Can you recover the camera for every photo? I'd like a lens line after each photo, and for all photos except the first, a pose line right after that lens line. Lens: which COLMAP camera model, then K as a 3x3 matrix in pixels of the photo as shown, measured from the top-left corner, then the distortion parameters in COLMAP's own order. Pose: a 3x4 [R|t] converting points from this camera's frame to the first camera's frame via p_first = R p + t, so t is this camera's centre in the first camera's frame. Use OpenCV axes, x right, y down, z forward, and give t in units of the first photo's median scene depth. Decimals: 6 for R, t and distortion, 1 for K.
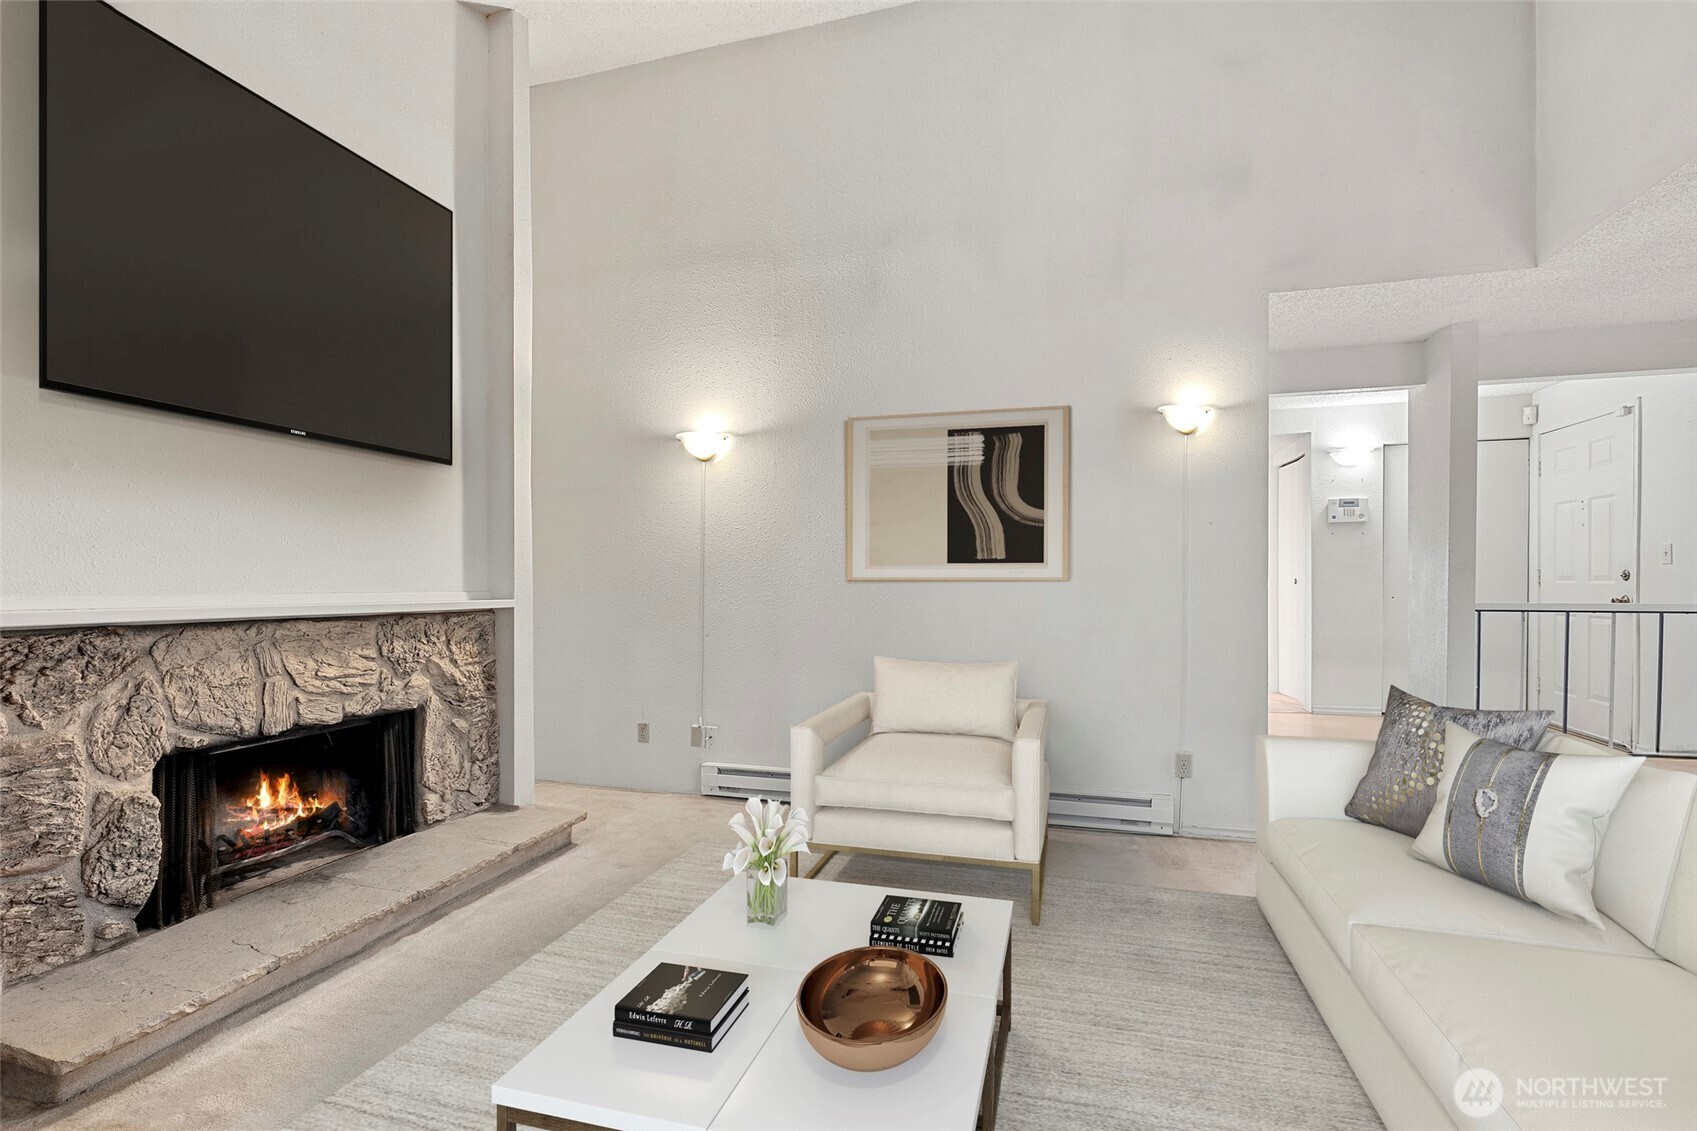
lens RADIAL K [[781.2, 0, 853.8], [0, 781.2, 579.9], [0, 0, 1]] dist [0.003993, 0.000452]
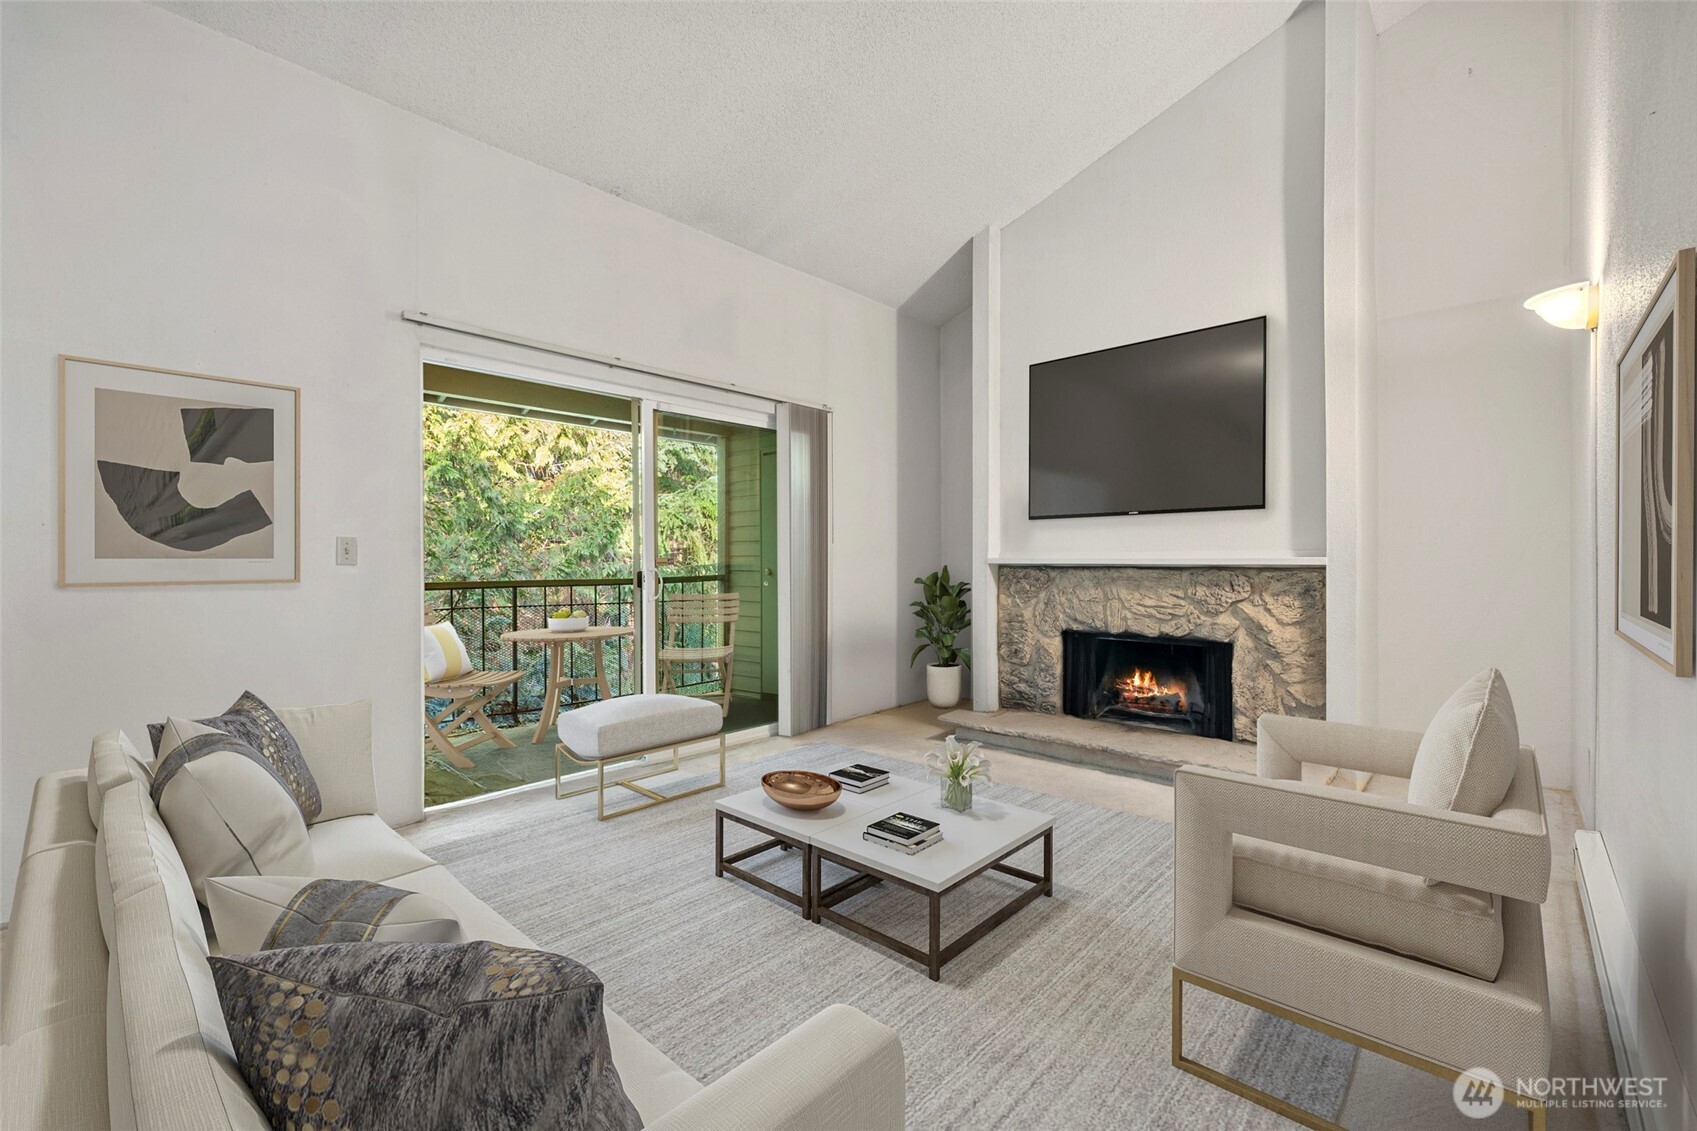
lens RADIAL K [[714.5, 0, 856.5], [0, 714.5, 561.5], [0, 0, 1]] dist [0.001051, -0.000079]
pose [[-0.460278, 0.009575, -0.887723, 0.866898], [0.012949, 0.999908, 0.004071, 0.025336], [0.887680, -0.009621, -0.460360, 1.179706]]
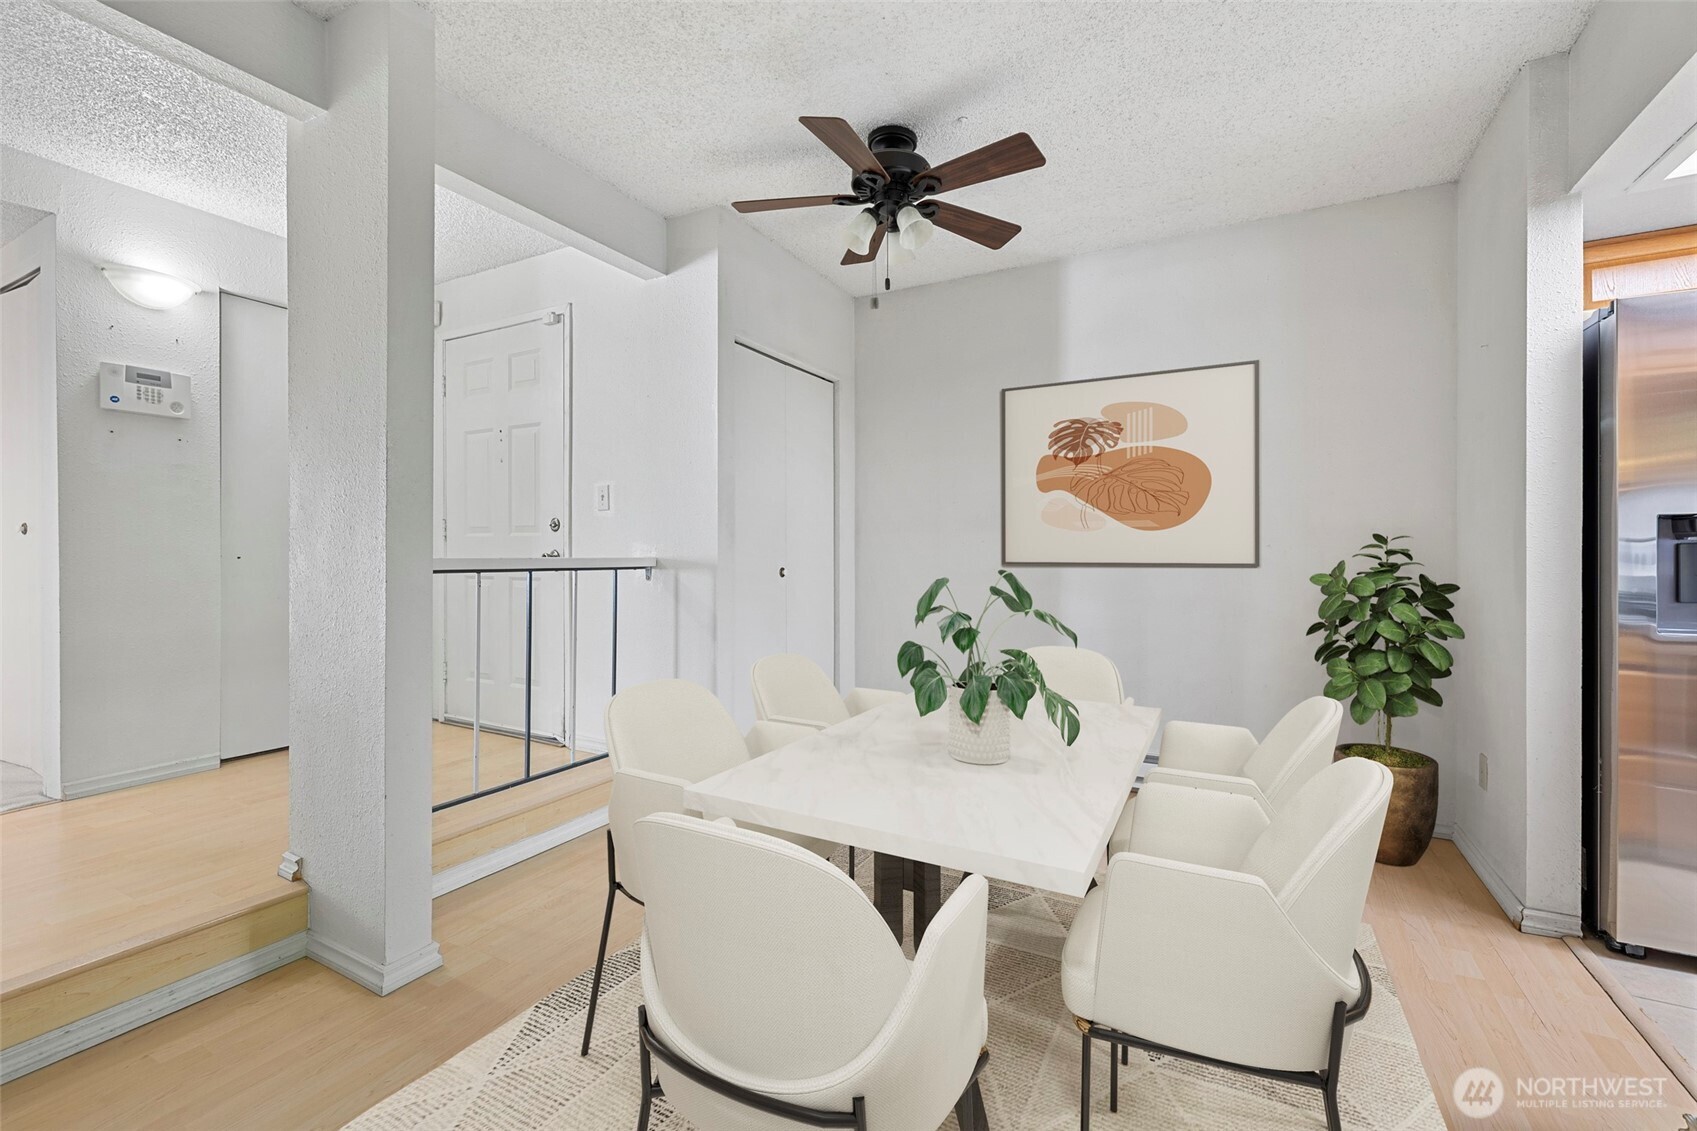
lens RADIAL K [[714.5, 0, 847.8], [0, 714.5, 556.5], [0, 0, 1]] dist [0.001051, -0.000079]
pose [[0.234364, -0.009850, 0.972099, 0.261900], [-0.001444, 0.999944, 0.010481, 0.014370], [-0.972148, -0.003860, 0.234337, 0.410773]]
